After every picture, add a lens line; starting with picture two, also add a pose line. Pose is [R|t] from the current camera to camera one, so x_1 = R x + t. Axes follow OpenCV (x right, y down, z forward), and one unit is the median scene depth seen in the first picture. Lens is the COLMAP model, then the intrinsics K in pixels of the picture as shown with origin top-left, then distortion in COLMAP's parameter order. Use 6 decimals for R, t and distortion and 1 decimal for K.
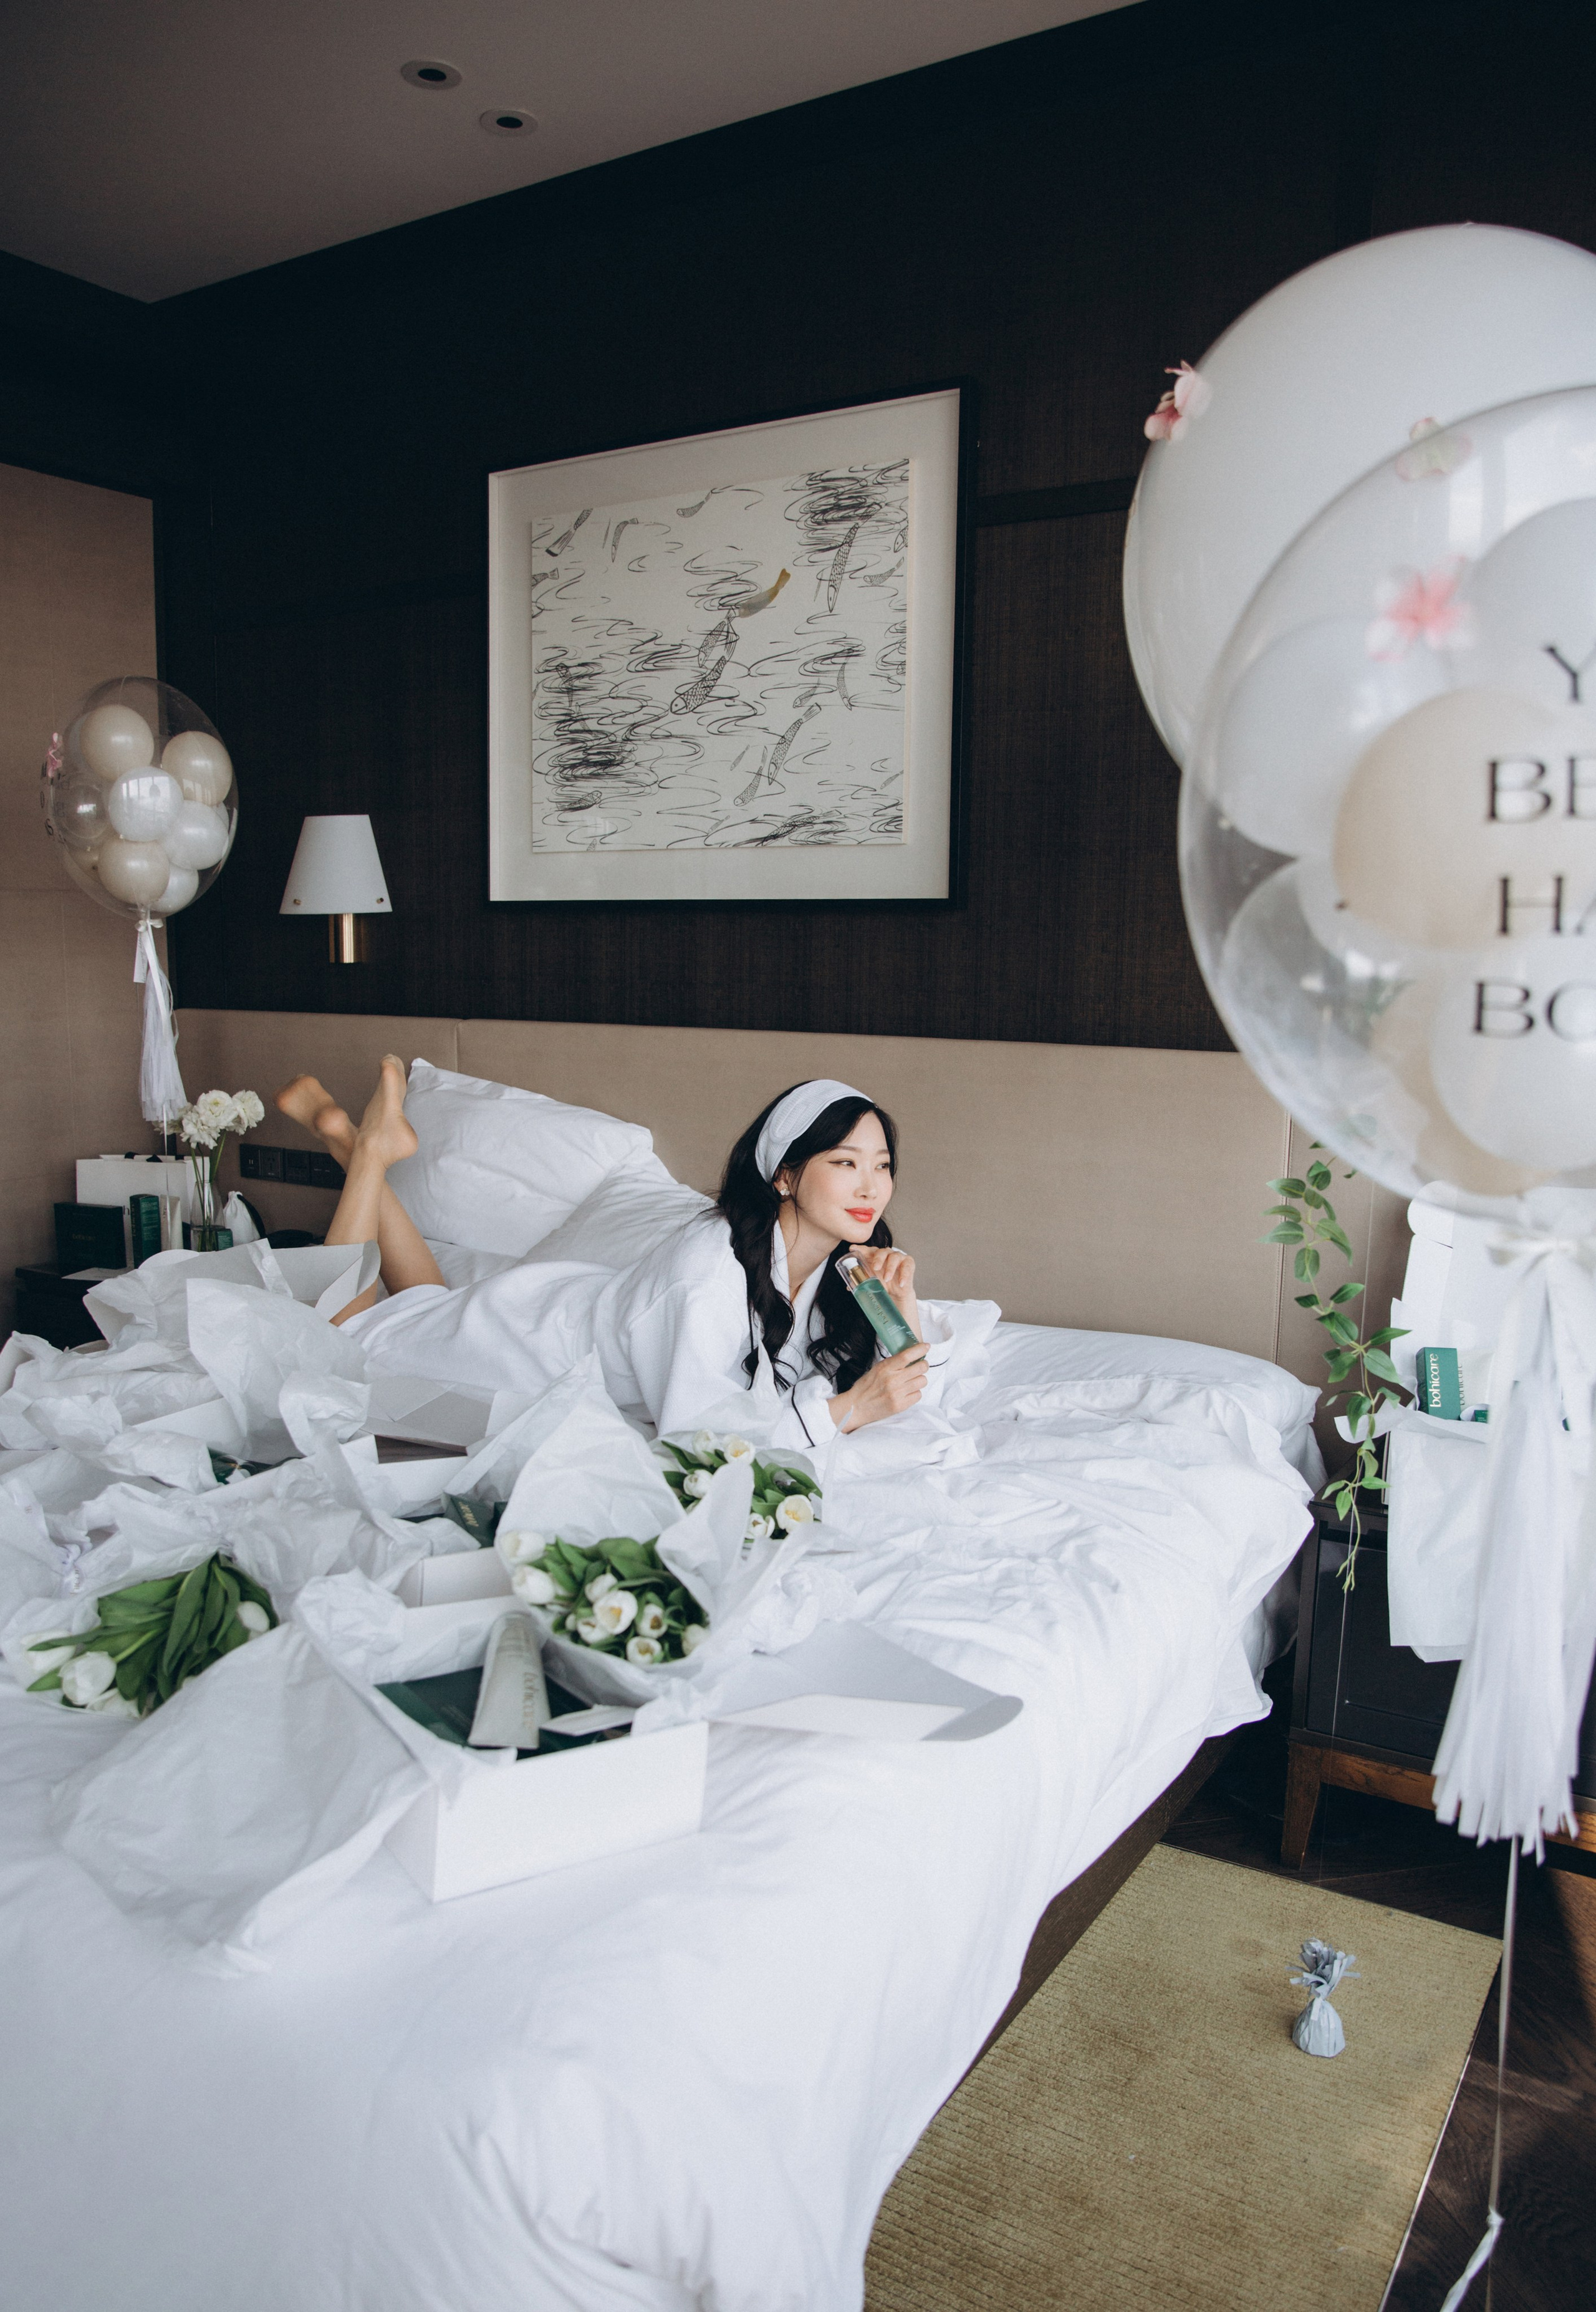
lens RADIAL K [[1697.2, 0, 786.8], [0, 1697.2, 1205.4], [0, 0, 1]] dist [-0.114945, 0.085414]
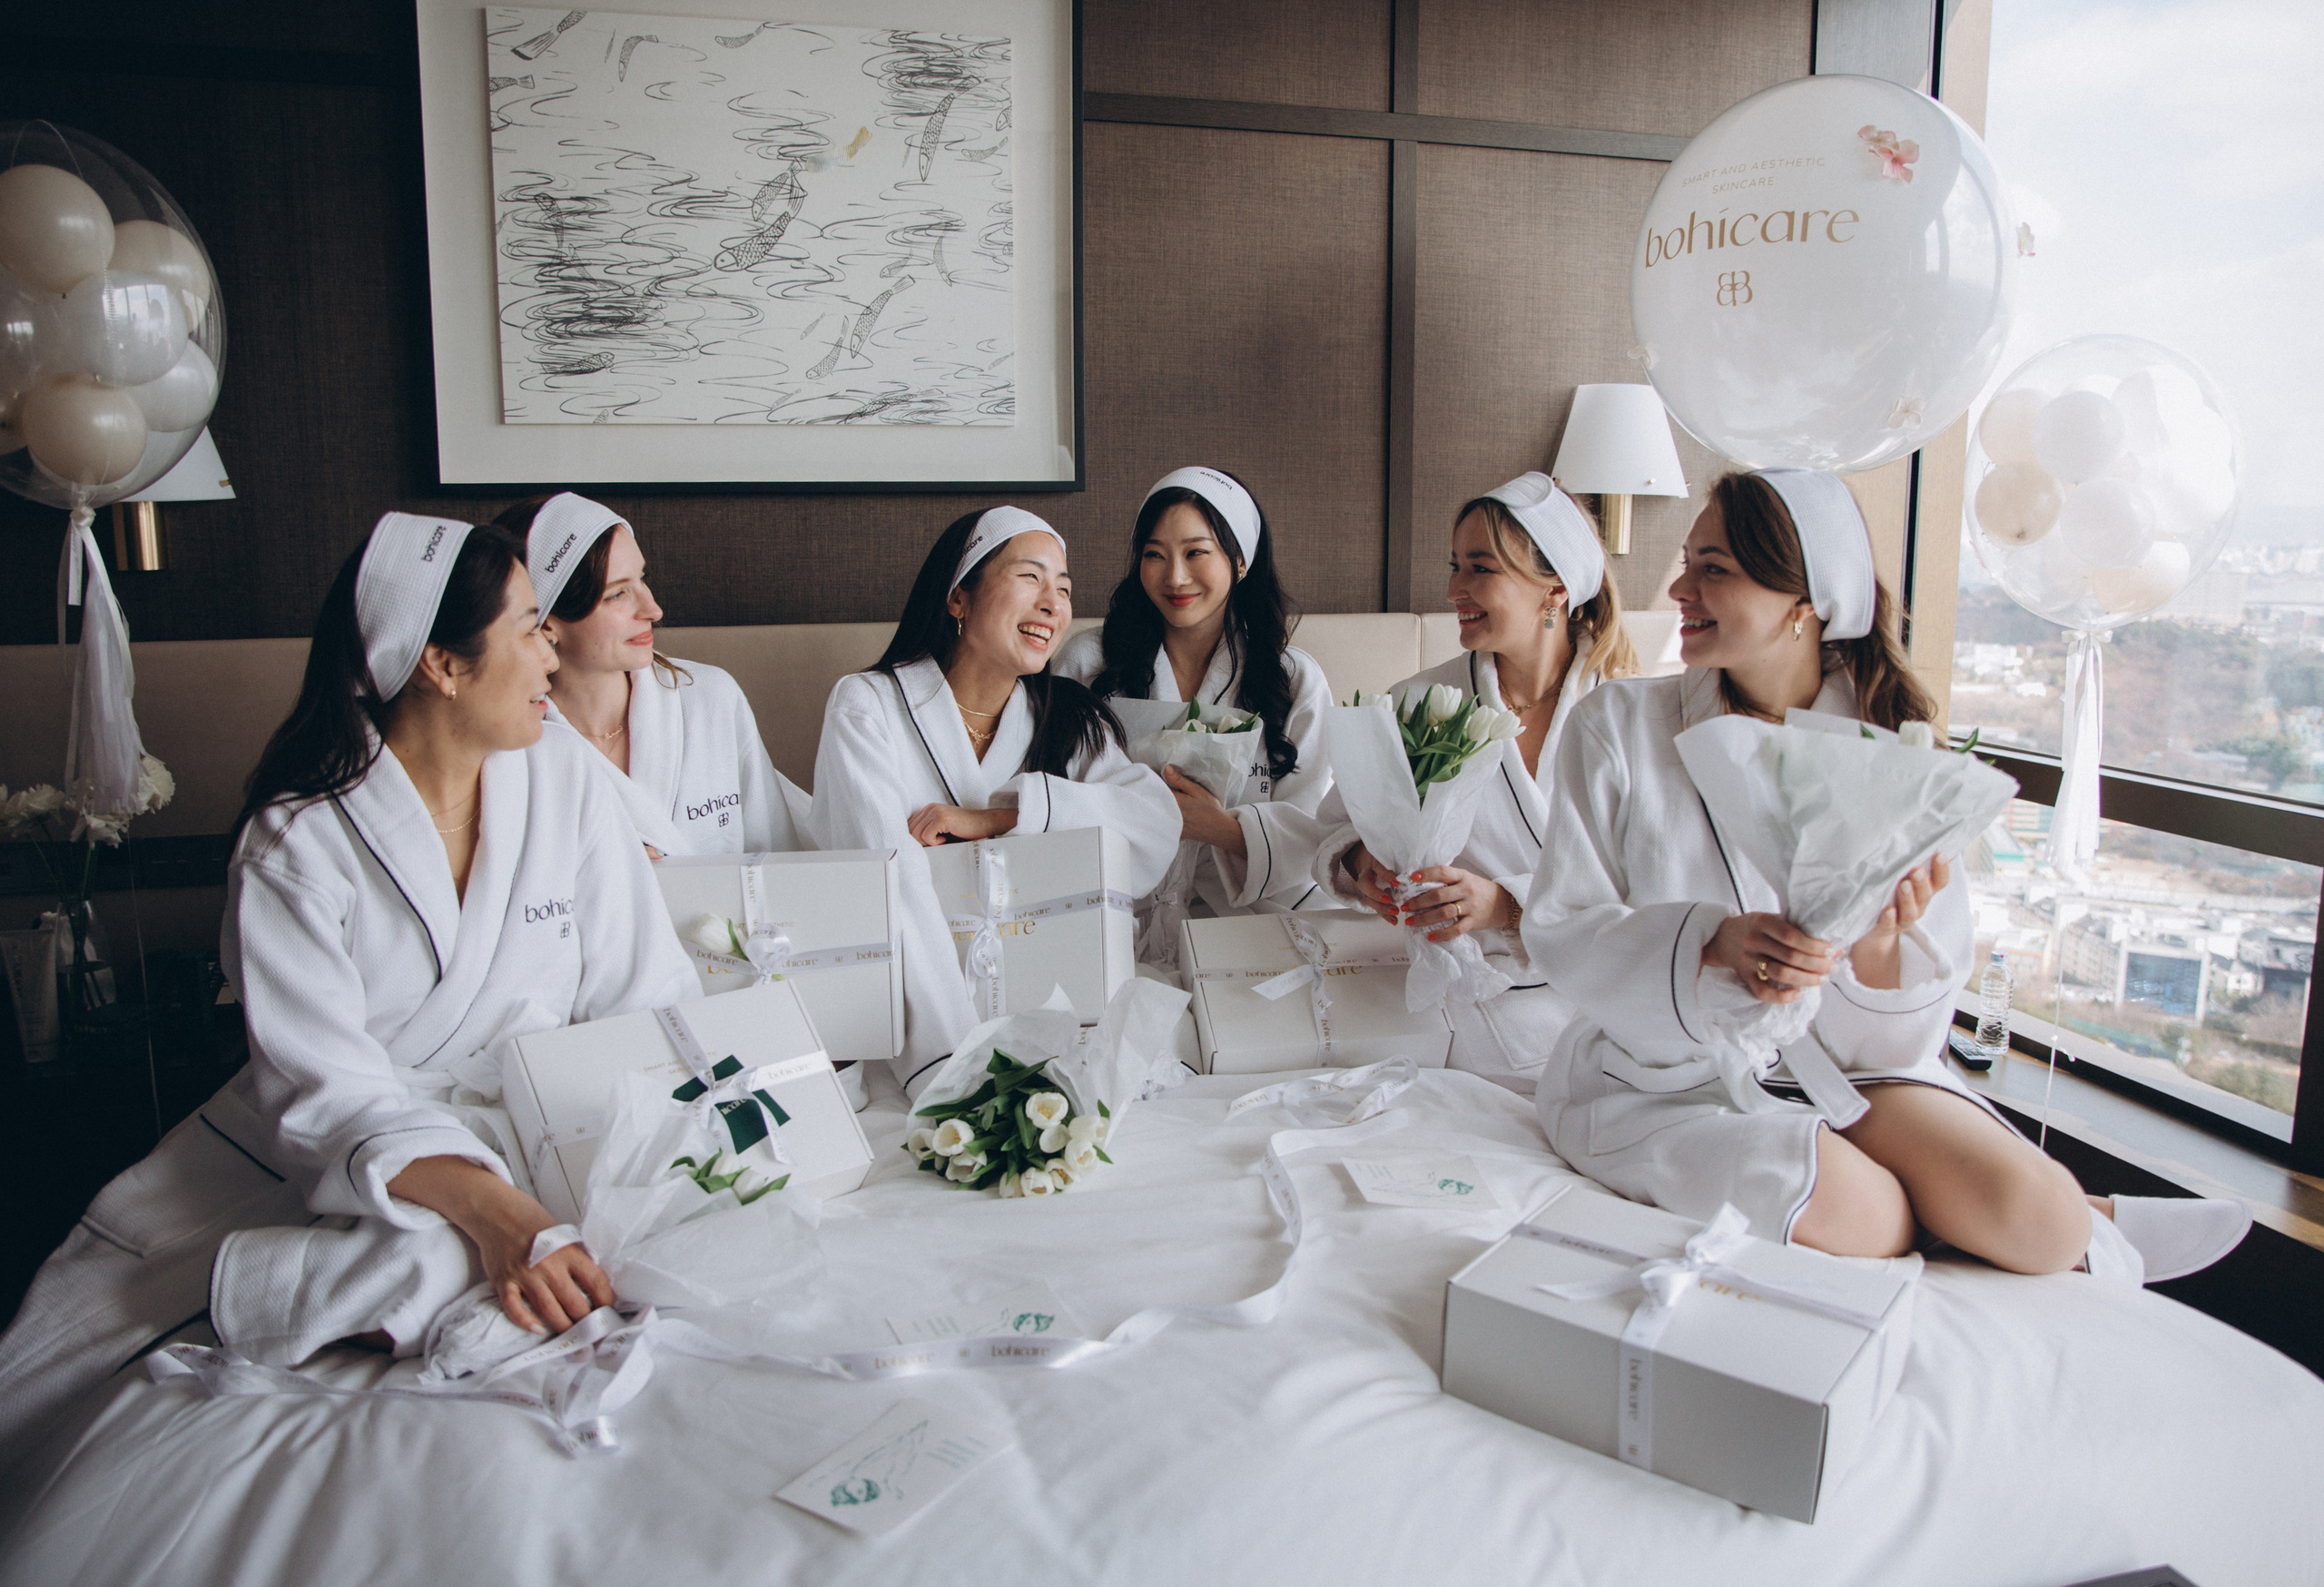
lens RADIAL K [[1655.9, 0, 1182.0], [0, 1655.9, 785.2], [0, 0, 1]] dist [-0.110685, 0.079649]
pose [[0.673755, -0.128247, 0.727741, -0.580644], [0.123666, 0.990505, 0.060060, -0.048758], [-0.728534, 0.049531, 0.683217, 0.266145]]
